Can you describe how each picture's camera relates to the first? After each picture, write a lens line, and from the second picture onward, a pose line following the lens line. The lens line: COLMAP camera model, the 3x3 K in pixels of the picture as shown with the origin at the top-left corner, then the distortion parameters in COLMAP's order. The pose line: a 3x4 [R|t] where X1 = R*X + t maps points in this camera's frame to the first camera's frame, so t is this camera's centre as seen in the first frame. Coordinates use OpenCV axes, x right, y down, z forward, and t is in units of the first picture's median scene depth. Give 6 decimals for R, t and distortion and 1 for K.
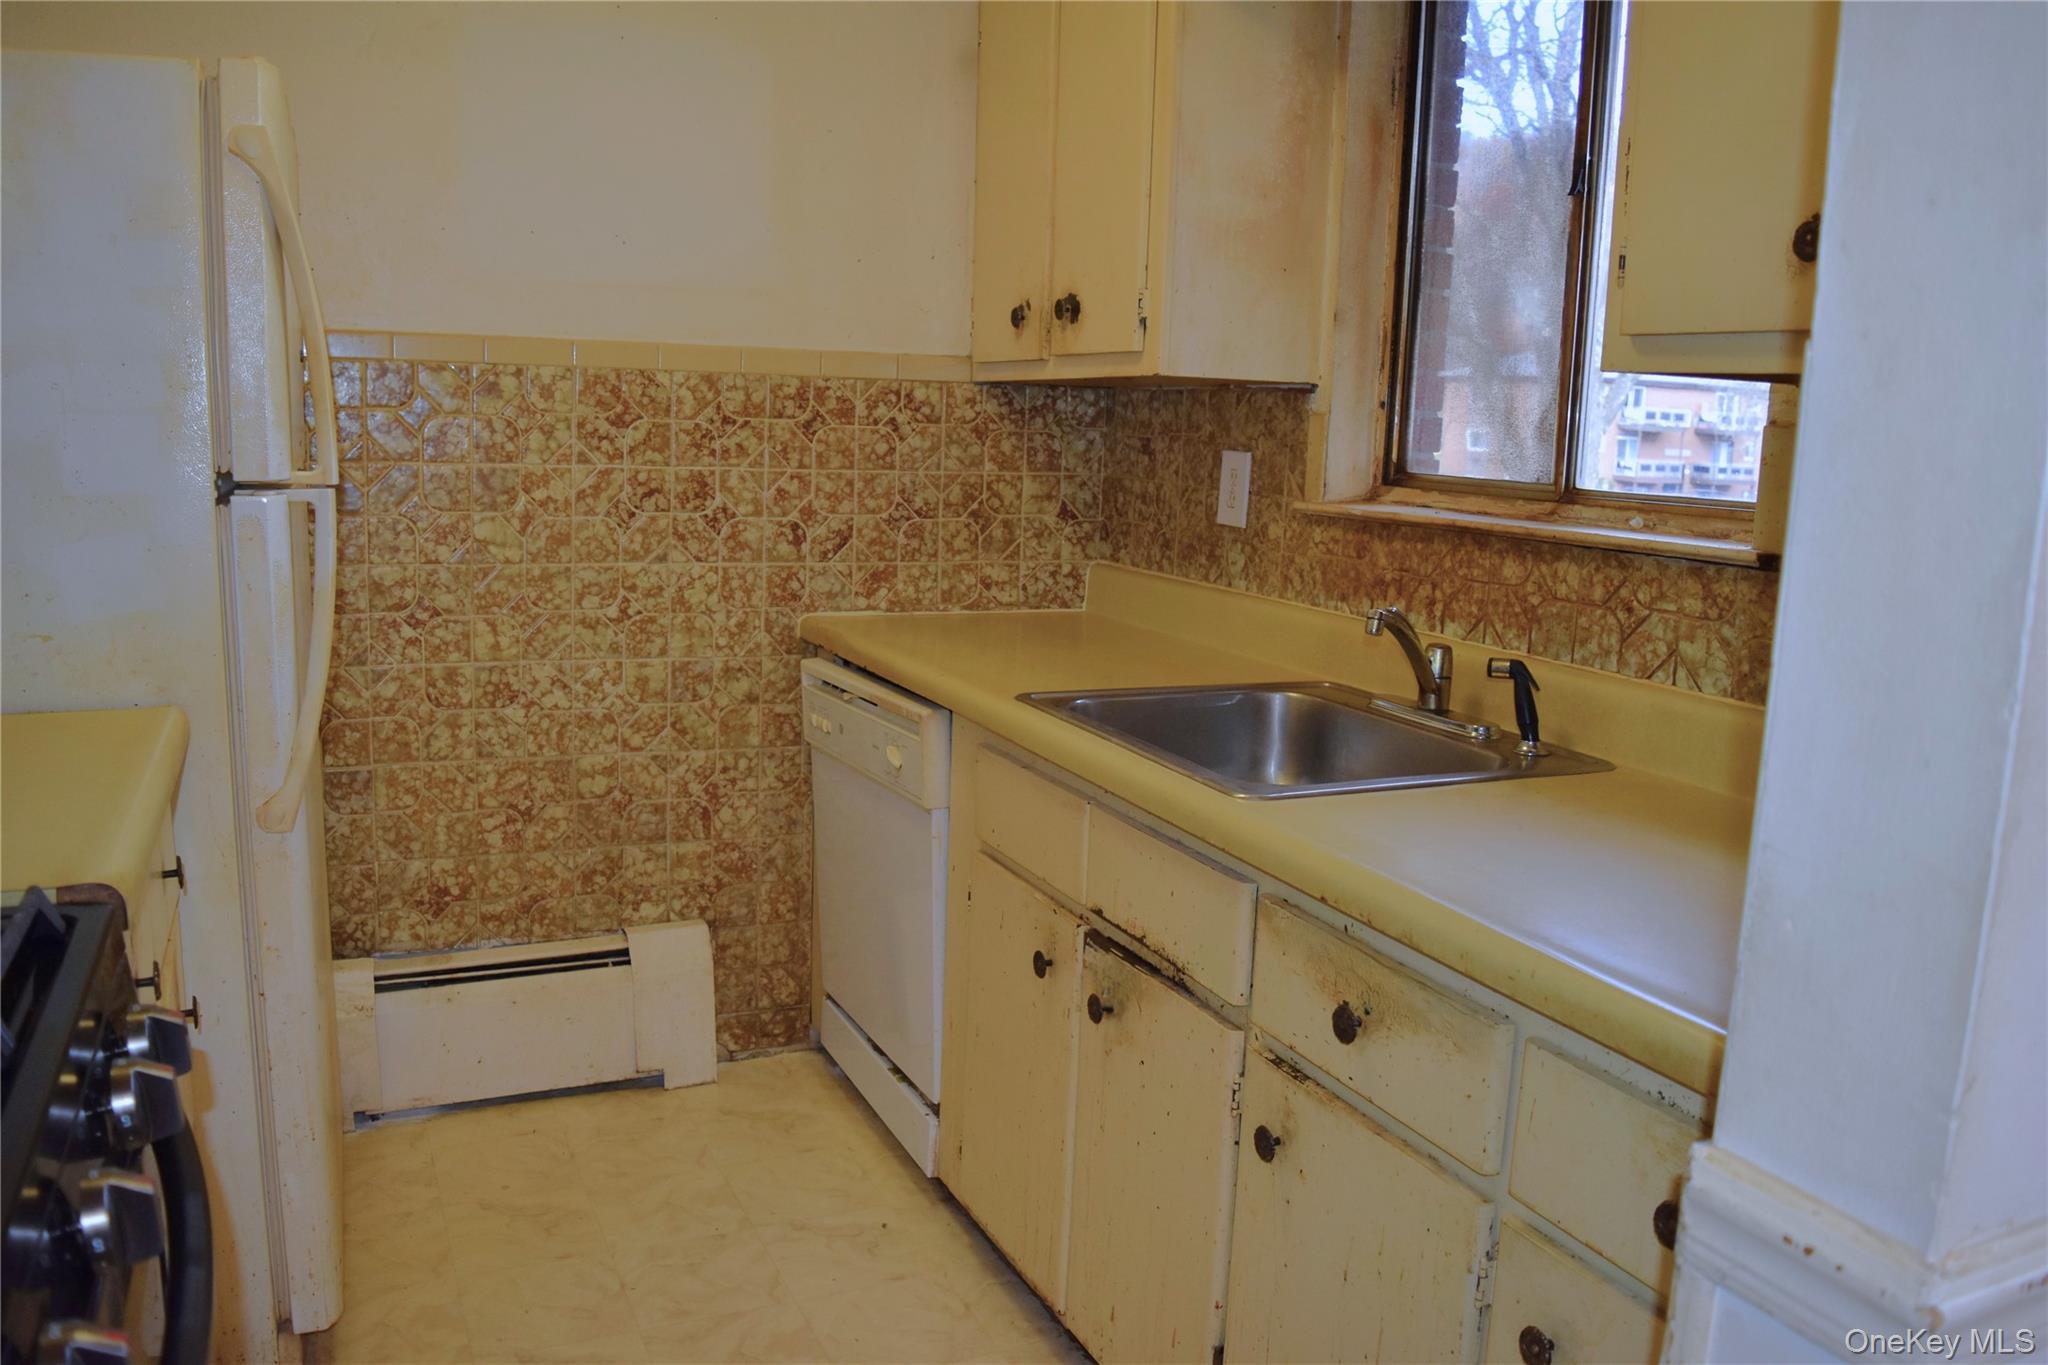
lens RADIAL K [[1659.3, 0, 1019.9], [0, 1659.3, 685.5], [0, 0, 1]] dist [-0.099048, 0.038568]
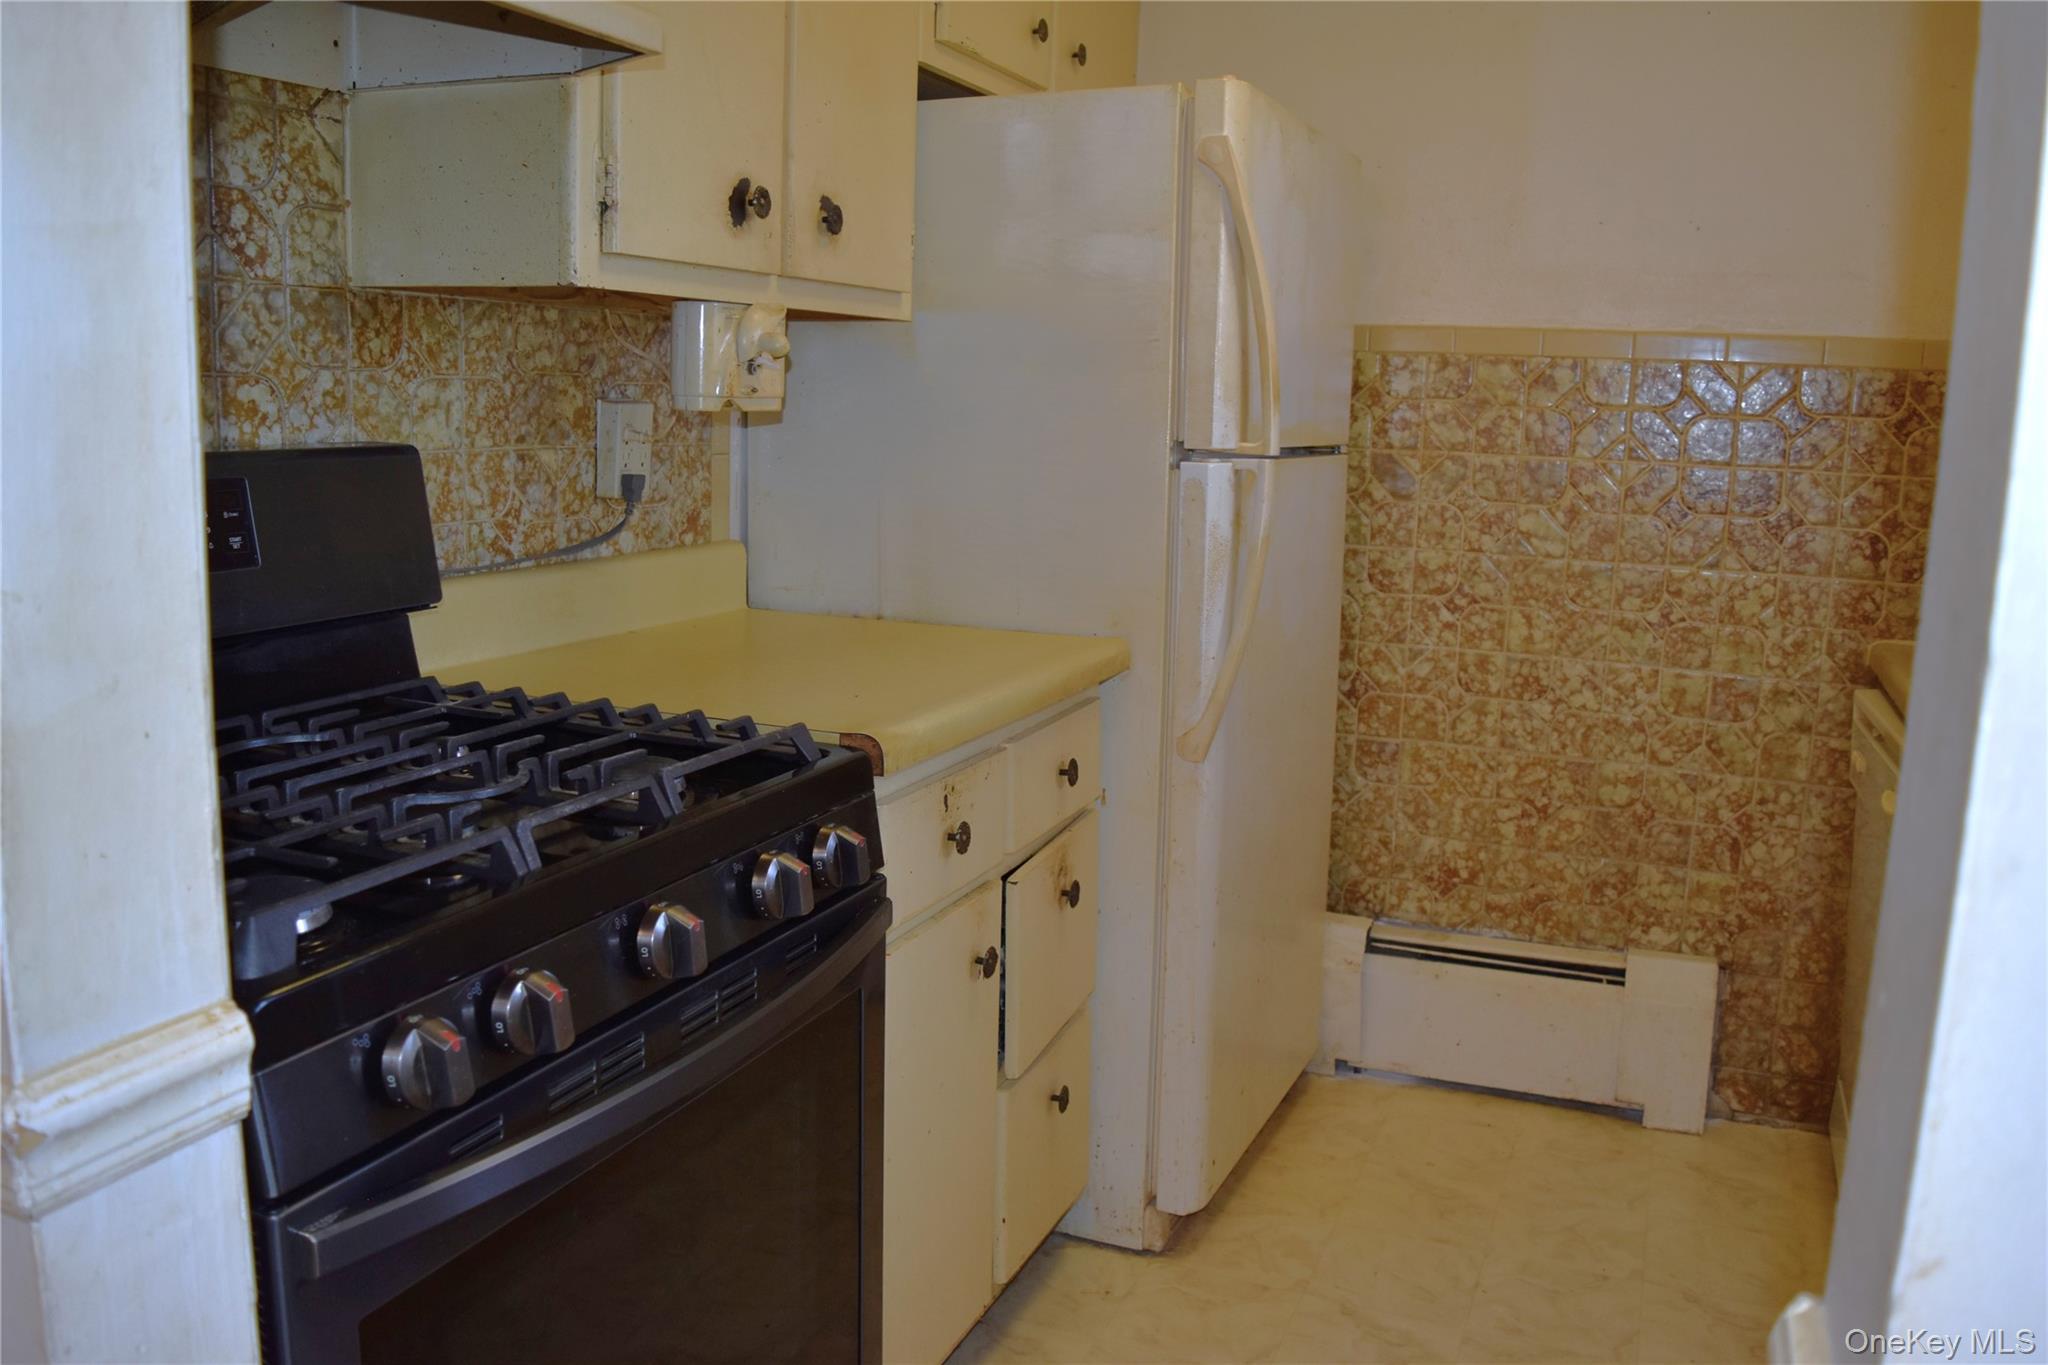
lens RADIAL K [[1659.3, 0, 948.8], [0, 1659.3, 672.5], [0, 0, 1]] dist [-0.099048, 0.038568]
pose [[0.670183, 0.108417, -0.734235, 0.176997], [-0.125824, 0.991550, 0.031565, 0.009219], [0.731453, 0.071230, 0.678161, 0.064291]]
